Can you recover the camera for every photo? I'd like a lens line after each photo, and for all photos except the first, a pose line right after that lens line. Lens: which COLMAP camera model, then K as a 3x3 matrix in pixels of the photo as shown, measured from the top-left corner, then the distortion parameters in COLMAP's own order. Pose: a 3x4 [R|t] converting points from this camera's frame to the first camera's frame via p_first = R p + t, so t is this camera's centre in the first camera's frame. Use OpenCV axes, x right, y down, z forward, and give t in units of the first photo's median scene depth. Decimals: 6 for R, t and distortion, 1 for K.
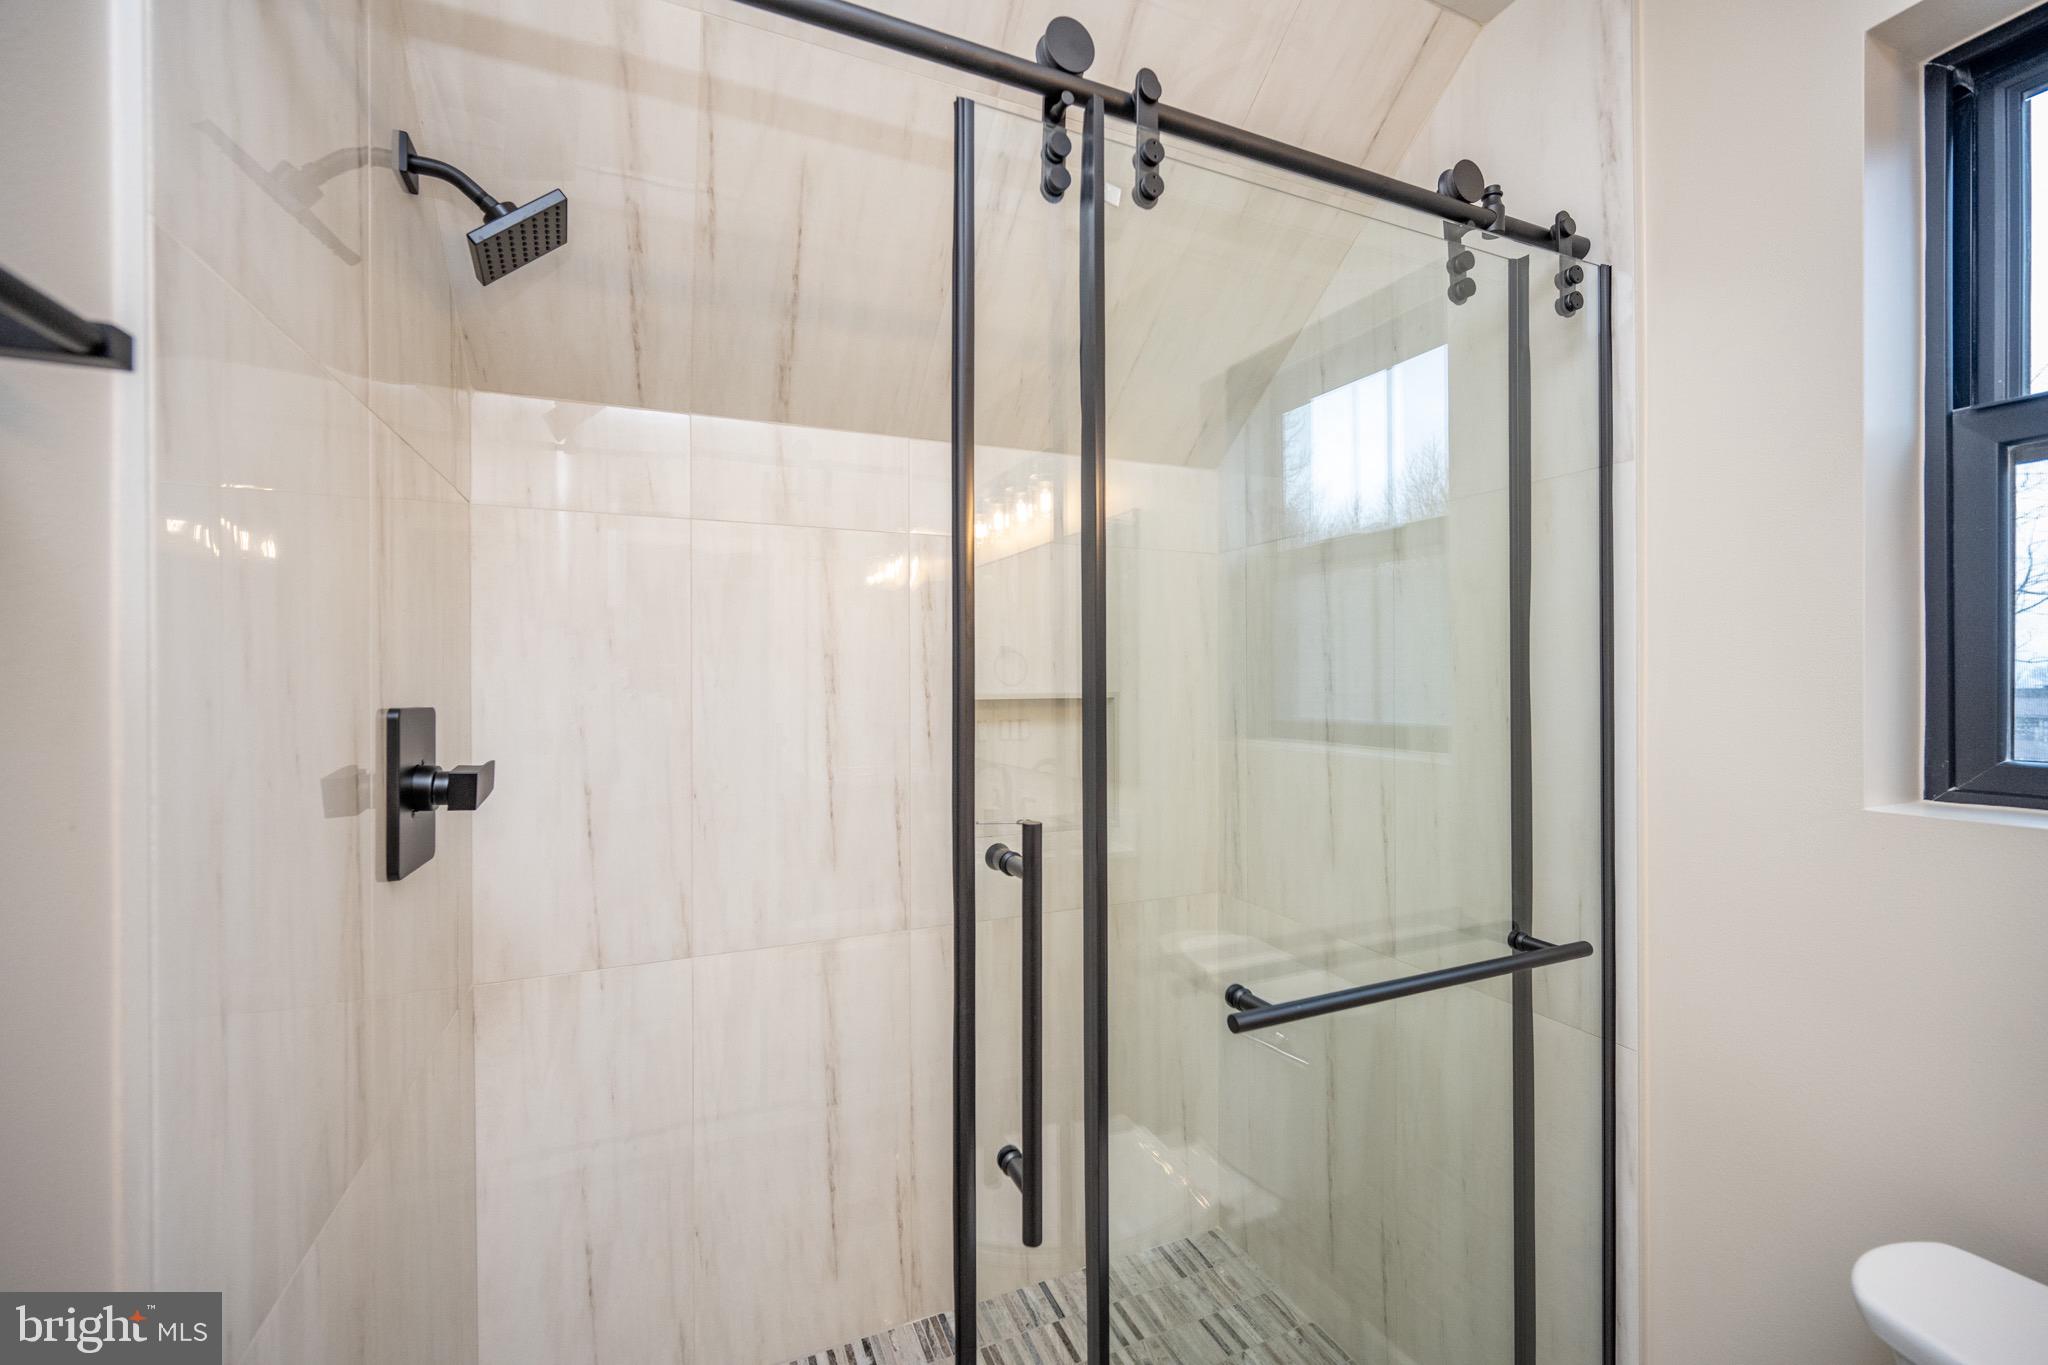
lens RADIAL K [[828.5, 0, 1031.9], [0, 828.5, 681.6], [0, 0, 1]] dist [-0.001388, 0.000042]
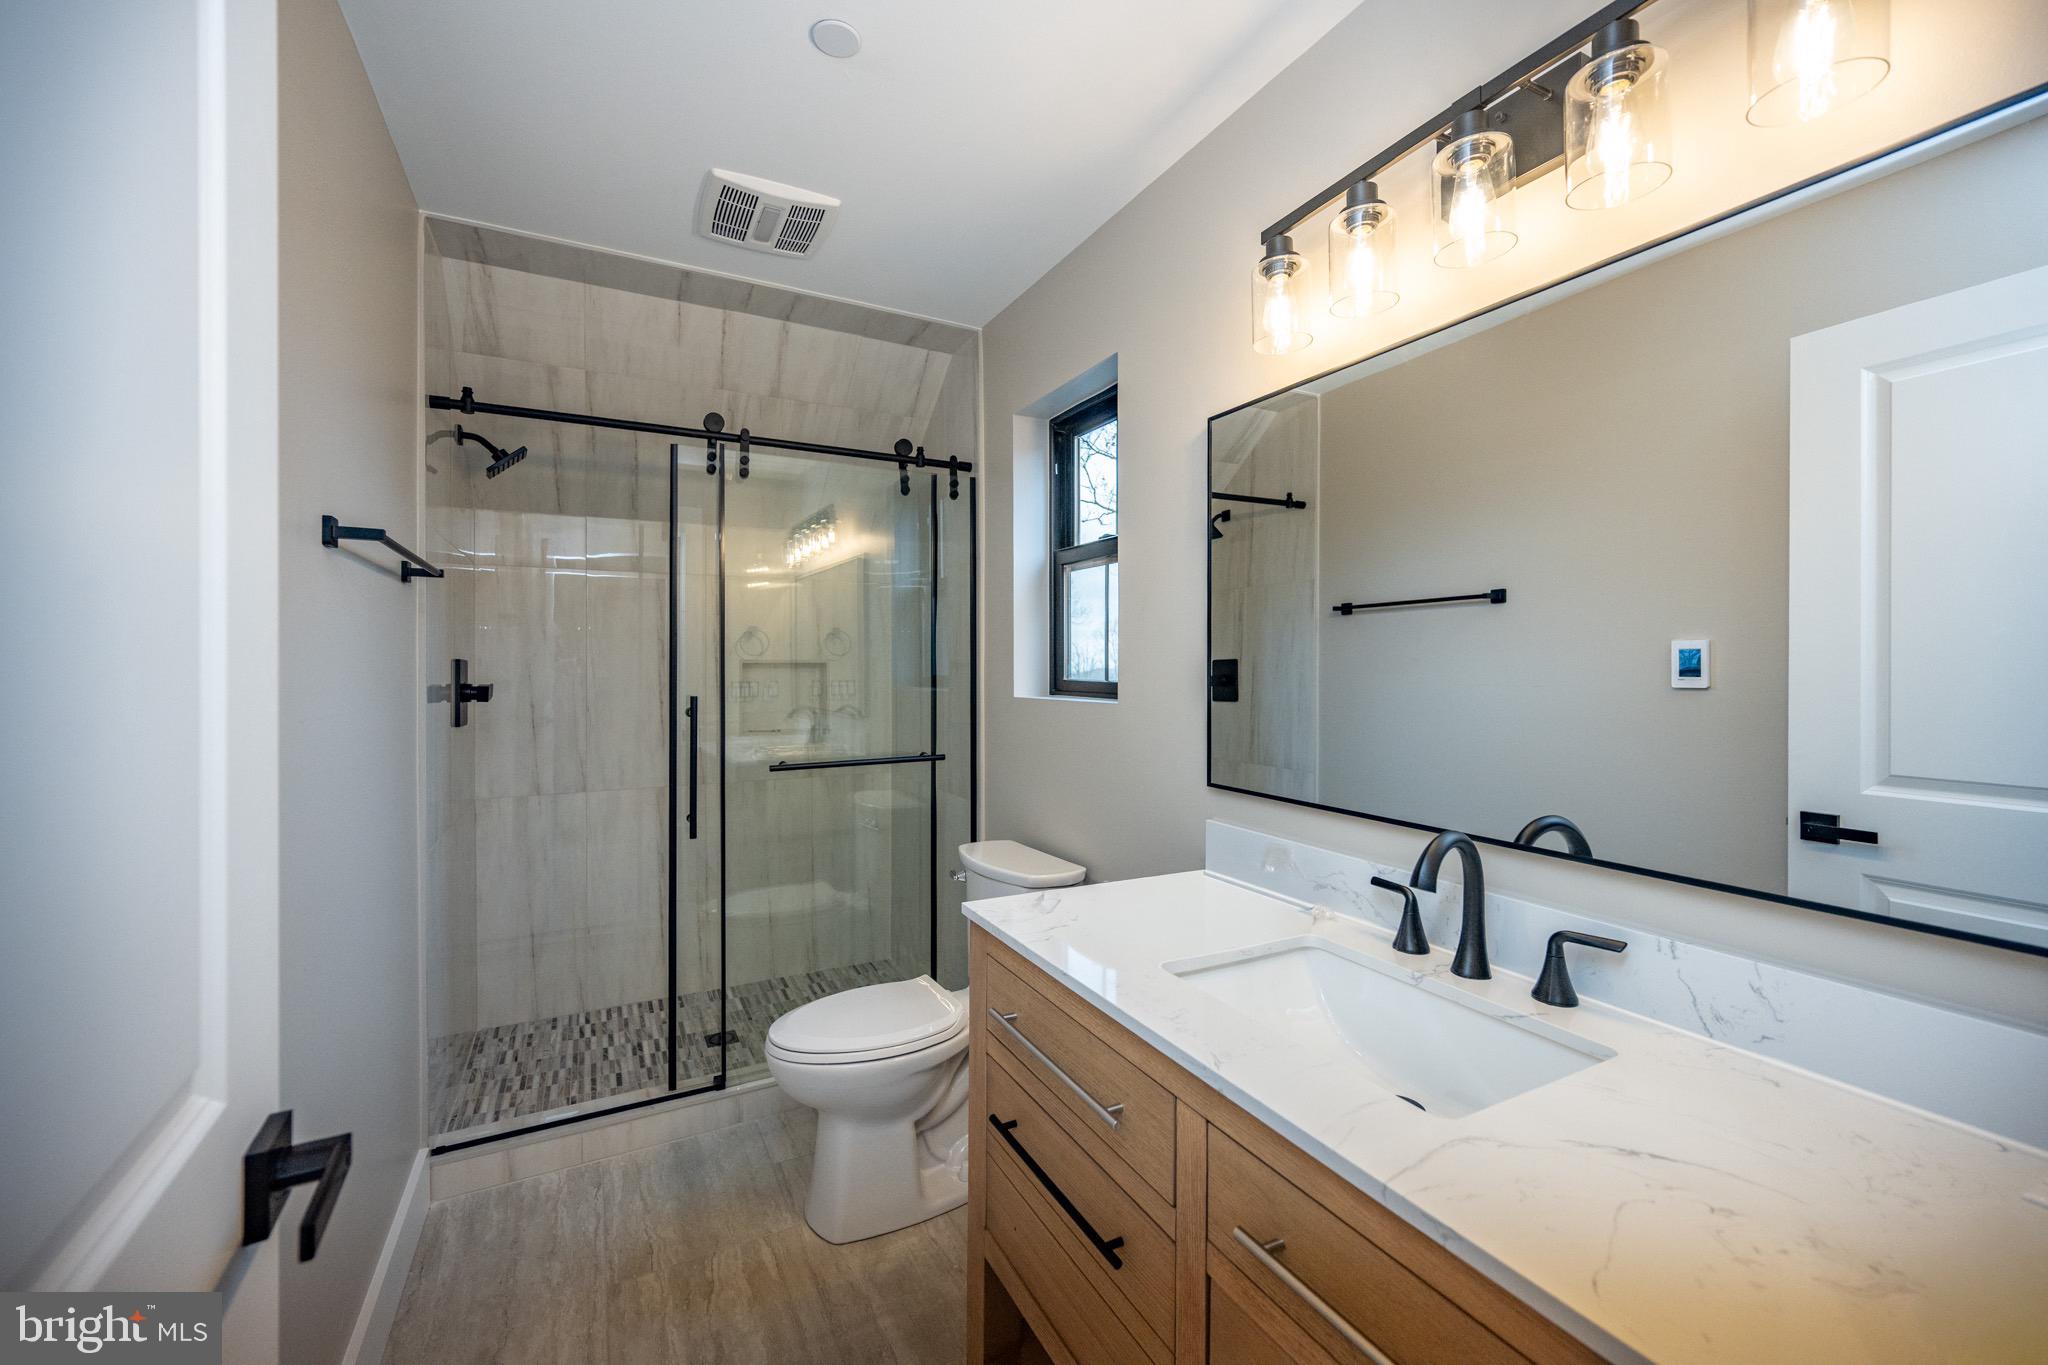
lens RADIAL K [[828.5, 0, 1012.0], [0, 828.5, 673.9], [0, 0, 1]] dist [-0.001388, 0.000042]
pose [[0.998733, 0.004608, 0.050111, 0.732930], [-0.004998, 0.999958, 0.007660, 0.047489], [-0.050074, -0.007901, 0.998714, -1.486162]]
